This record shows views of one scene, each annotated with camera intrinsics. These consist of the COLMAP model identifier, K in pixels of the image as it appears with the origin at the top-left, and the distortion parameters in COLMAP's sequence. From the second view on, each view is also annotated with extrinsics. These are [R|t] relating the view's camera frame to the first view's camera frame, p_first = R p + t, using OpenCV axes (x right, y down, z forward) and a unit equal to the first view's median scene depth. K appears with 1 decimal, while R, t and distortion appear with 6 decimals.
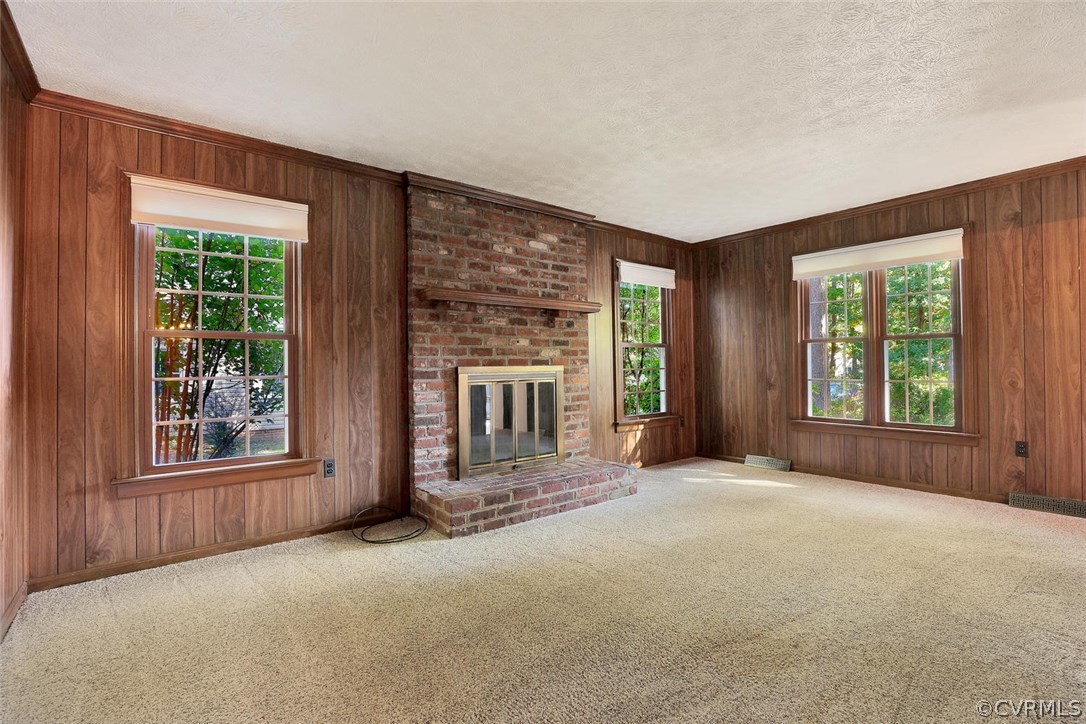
lens RADIAL K [[492.1, 0, 543.0], [0, 492.1, 362.0], [0, 0, 1]] dist [-0.022834, 0.001217]
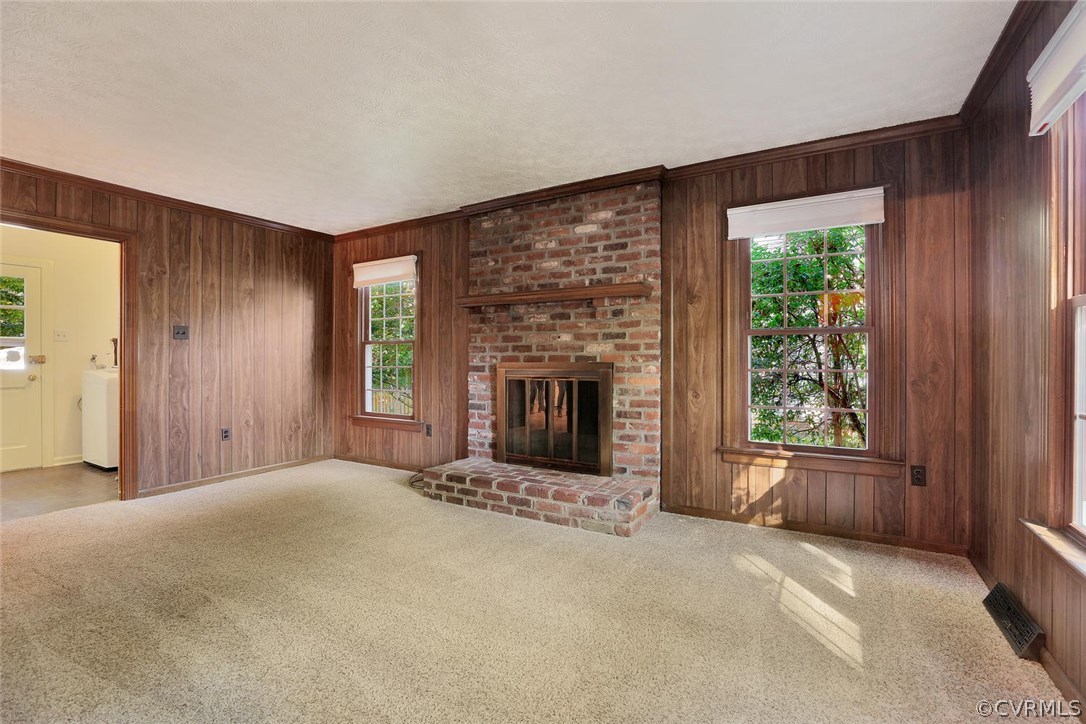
lens RADIAL K [[492.1, 0, 543.0], [0, 492.1, 362.0], [0, 0, 1]] dist [-0.022834, 0.001217]
pose [[0.365644, 0.007324, -0.930726, 0.869900], [-0.003225, 0.999973, 0.006602, 0.001307], [0.930749, 0.000588, 0.365658, 0.647639]]
